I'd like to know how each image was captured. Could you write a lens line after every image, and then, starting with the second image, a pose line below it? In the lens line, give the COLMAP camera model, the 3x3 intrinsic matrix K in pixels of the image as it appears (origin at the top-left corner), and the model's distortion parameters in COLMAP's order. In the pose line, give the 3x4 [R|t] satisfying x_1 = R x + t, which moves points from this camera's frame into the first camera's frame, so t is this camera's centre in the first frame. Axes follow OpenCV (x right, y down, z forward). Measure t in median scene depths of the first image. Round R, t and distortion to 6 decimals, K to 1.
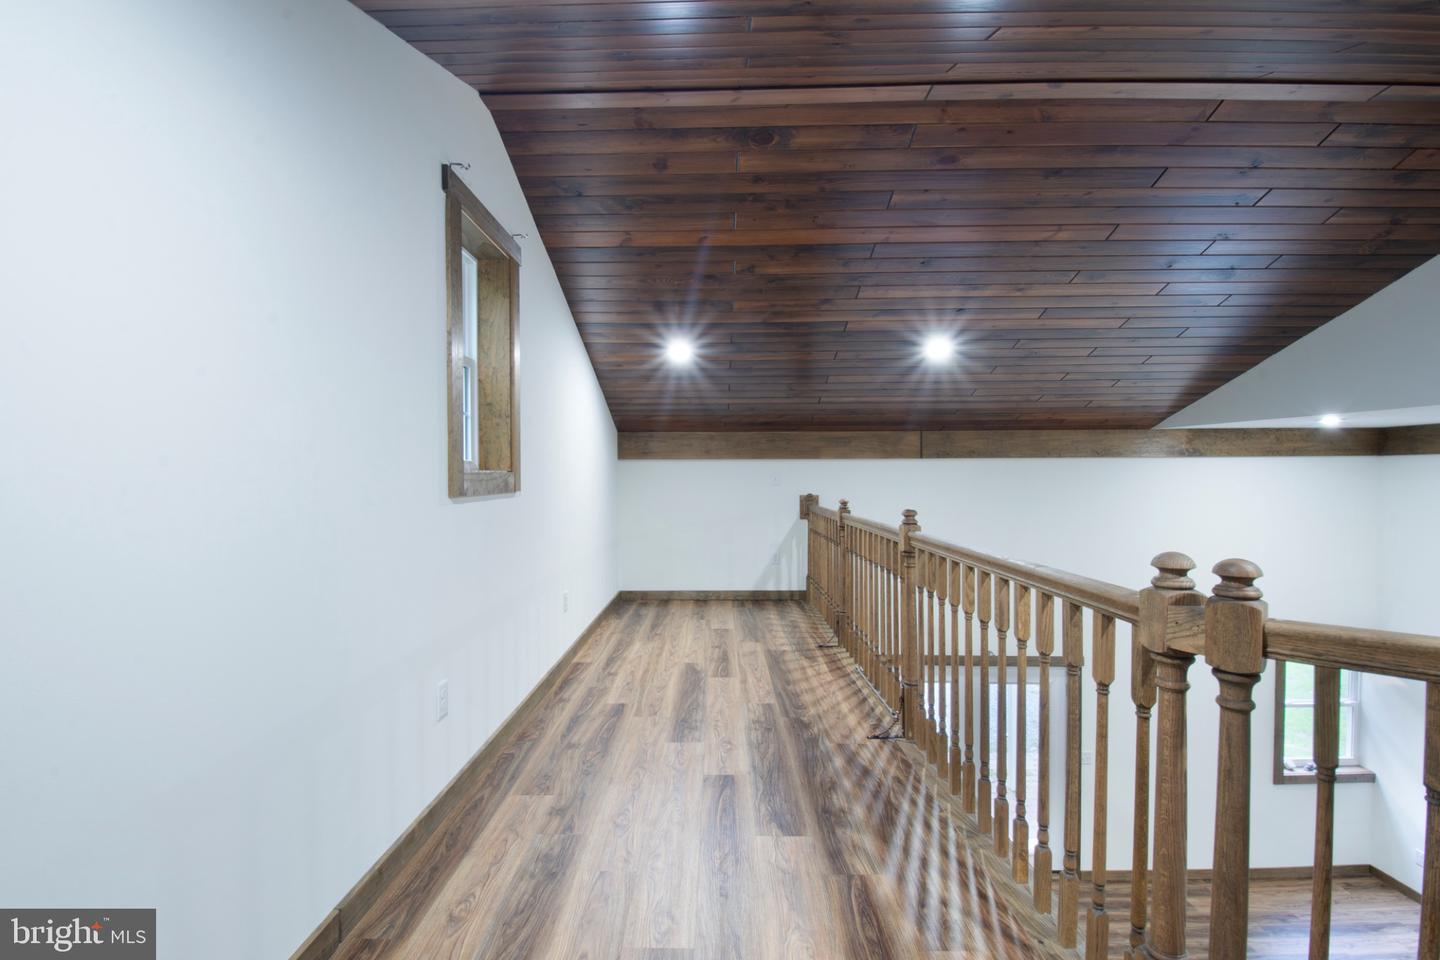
lens RADIAL K [[631.8, 0, 699.9], [0, 631.8, 482.3], [0, 0, 1]] dist [-0.000771, -0.009917]
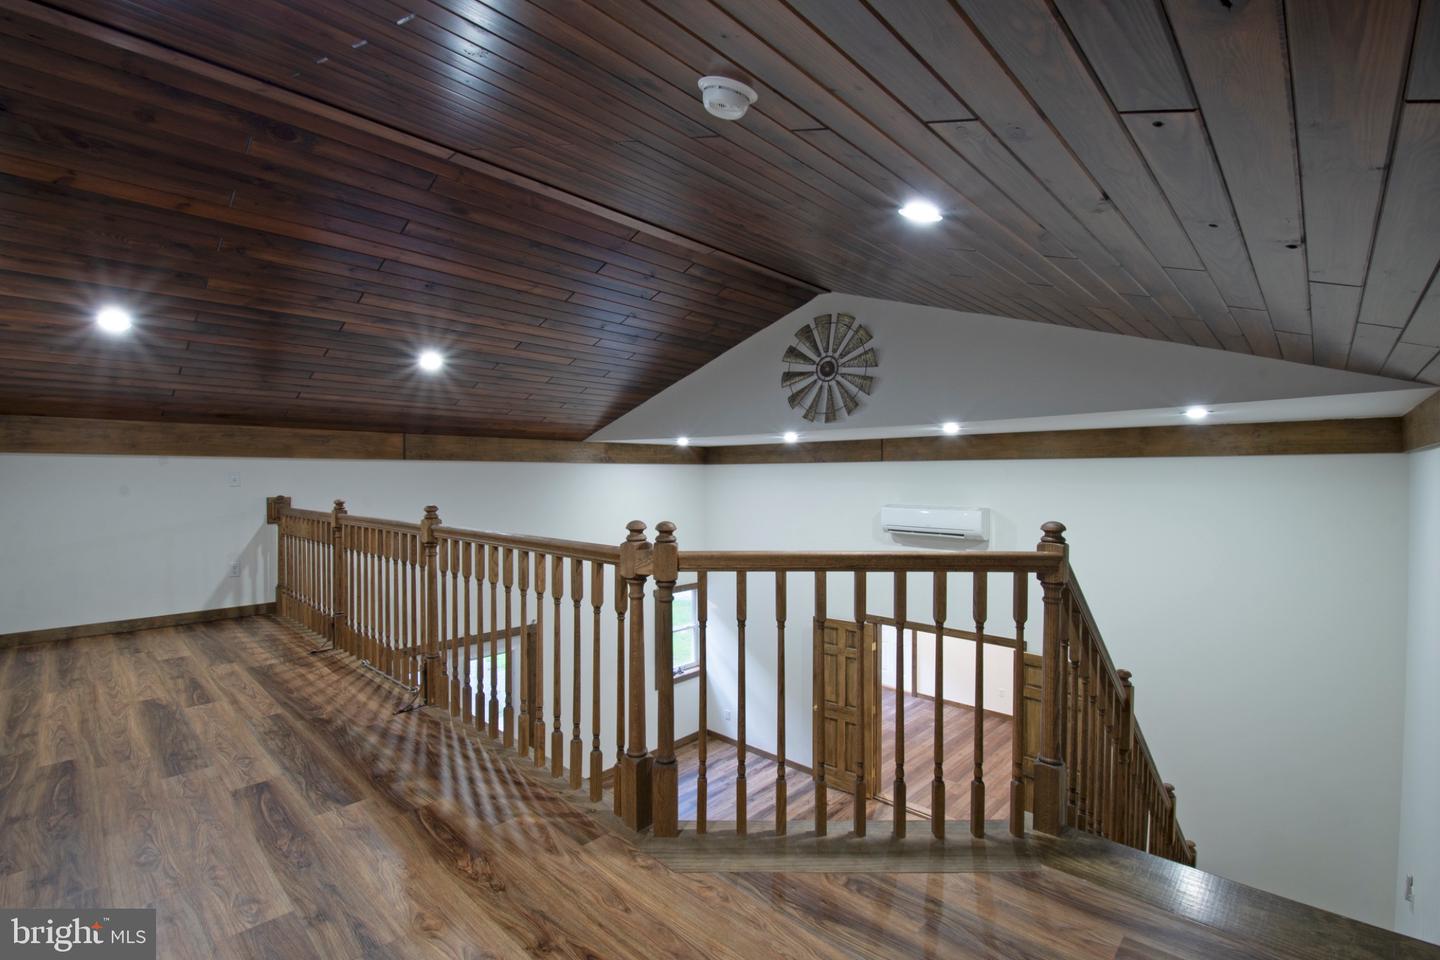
lens RADIAL K [[631.8, 0, 712.9], [0, 631.8, 484.2], [0, 0, 1]] dist [-0.000771, -0.009917]
pose [[0.659925, -0.005559, 0.751311, -0.162718], [0.004276, 0.999984, 0.003643, 0.001455], [-0.751319, 0.000809, 0.659938, -0.123188]]
